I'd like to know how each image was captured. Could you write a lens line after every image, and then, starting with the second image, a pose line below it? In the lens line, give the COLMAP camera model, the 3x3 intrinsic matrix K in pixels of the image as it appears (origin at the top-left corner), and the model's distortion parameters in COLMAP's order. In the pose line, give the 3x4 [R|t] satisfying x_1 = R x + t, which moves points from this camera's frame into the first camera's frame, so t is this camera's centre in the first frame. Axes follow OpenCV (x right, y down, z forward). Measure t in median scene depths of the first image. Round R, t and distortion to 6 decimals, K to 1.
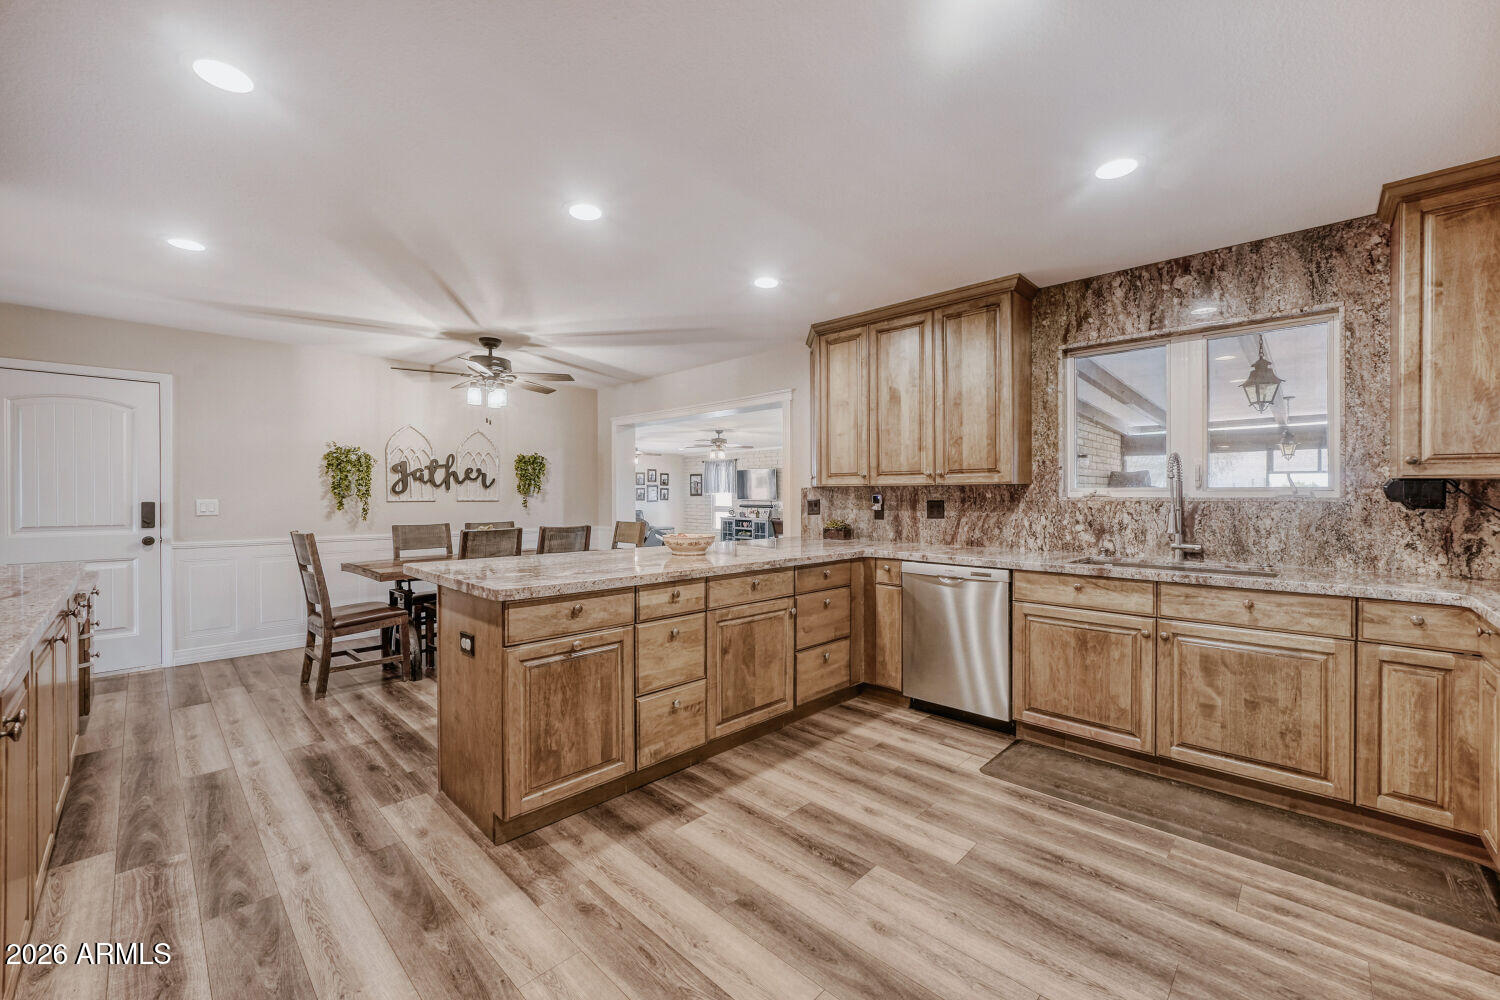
lens RADIAL K [[594.8, 0, 750.0], [0, 594.8, 500.0], [0, 0, 1]] dist [-0.005557, -0.000213]
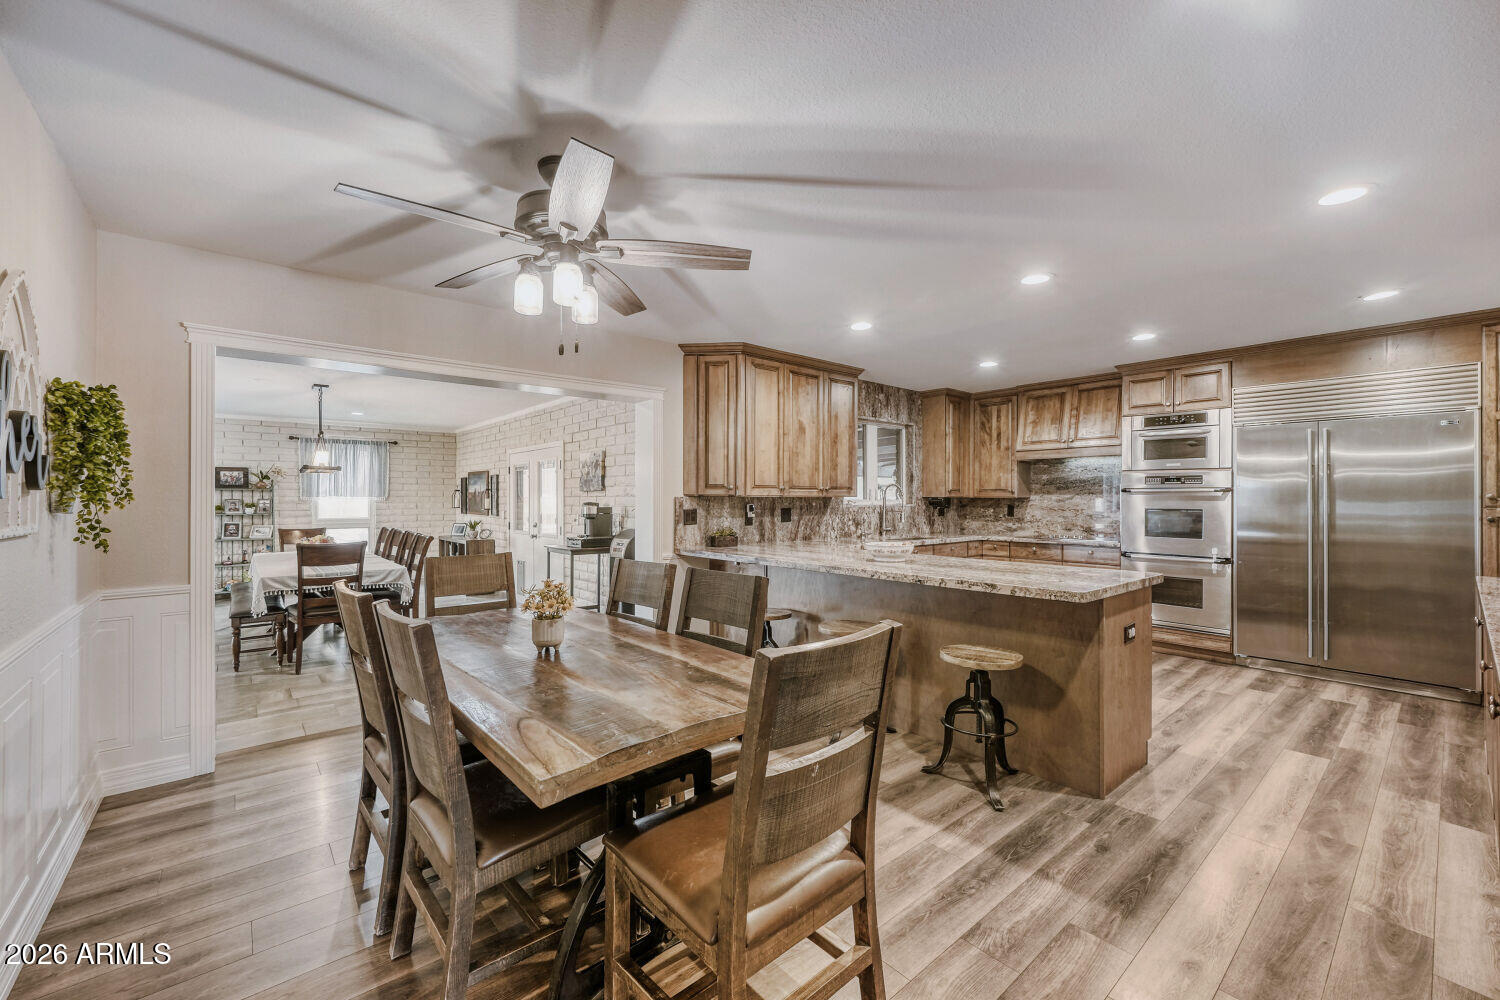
lens RADIAL K [[604.7, 0, 750.0], [0, 604.7, 500.0], [0, 0, 1]] dist [-0.001671, 0.000127]
pose [[0.097897, -0.002572, 0.995193, -1.340709], [0.005990, 0.999980, 0.001995, -0.026936], [-0.995179, 0.005766, 0.097911, 1.243989]]
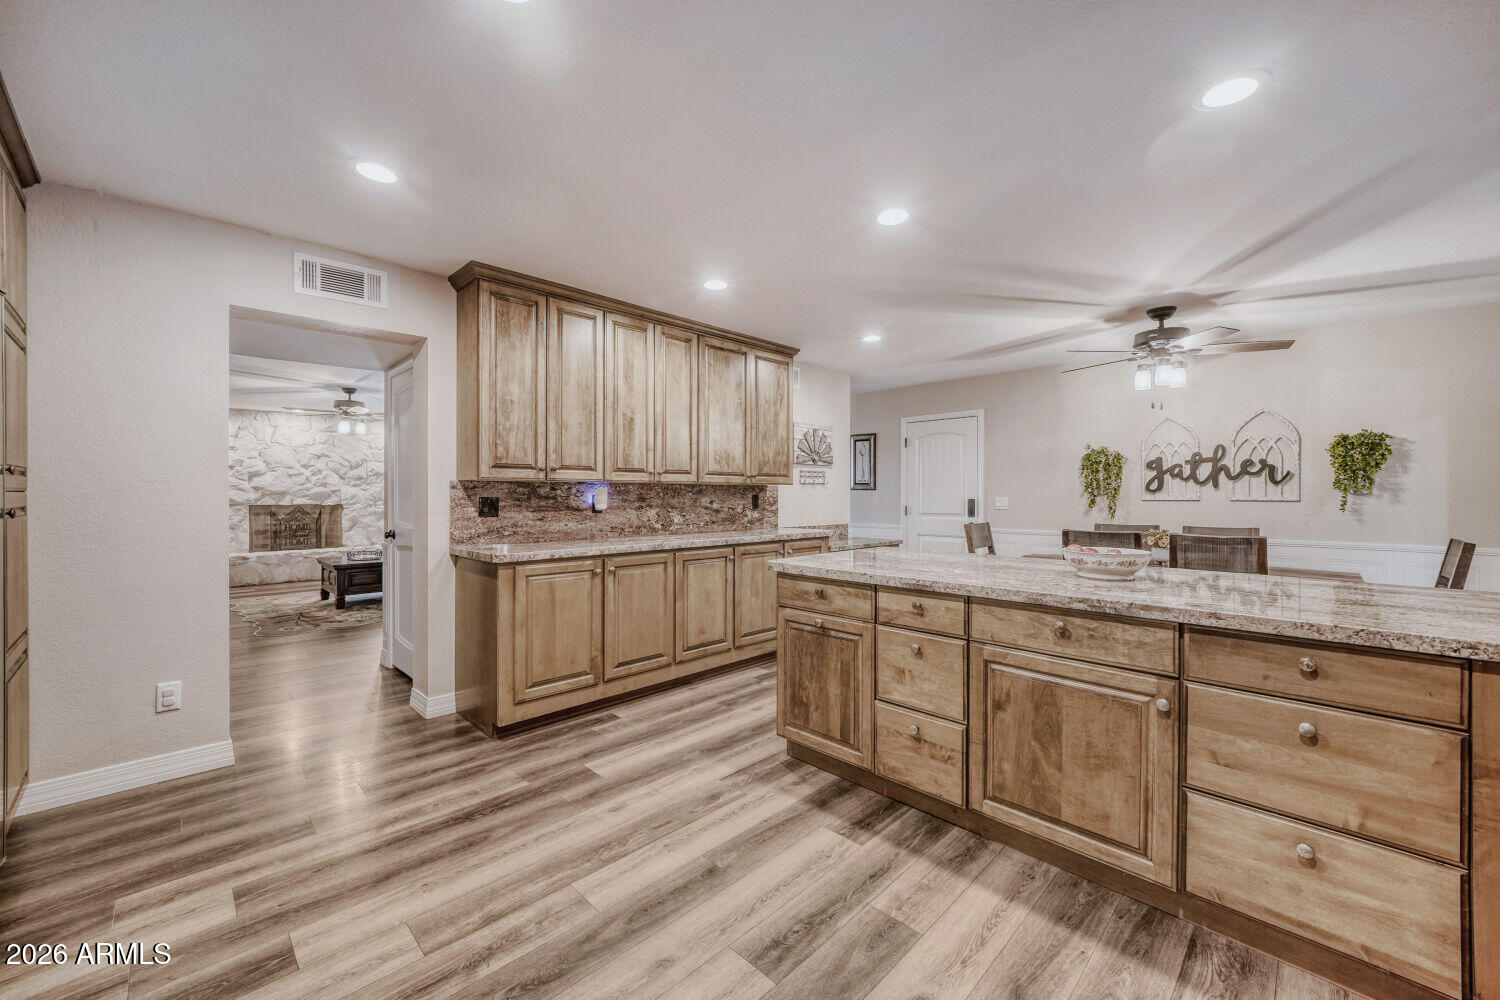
lens RADIAL K [[594.8, 0, 750.0], [0, 594.8, 500.0], [0, 0, 1]] dist [-0.005557, -0.000213]
pose [[-0.014476, 0.007658, -0.999866, 0.640369], [-0.007131, 0.999944, 0.007762, -0.001359], [0.999870, 0.007243, -0.014421, 0.651898]]
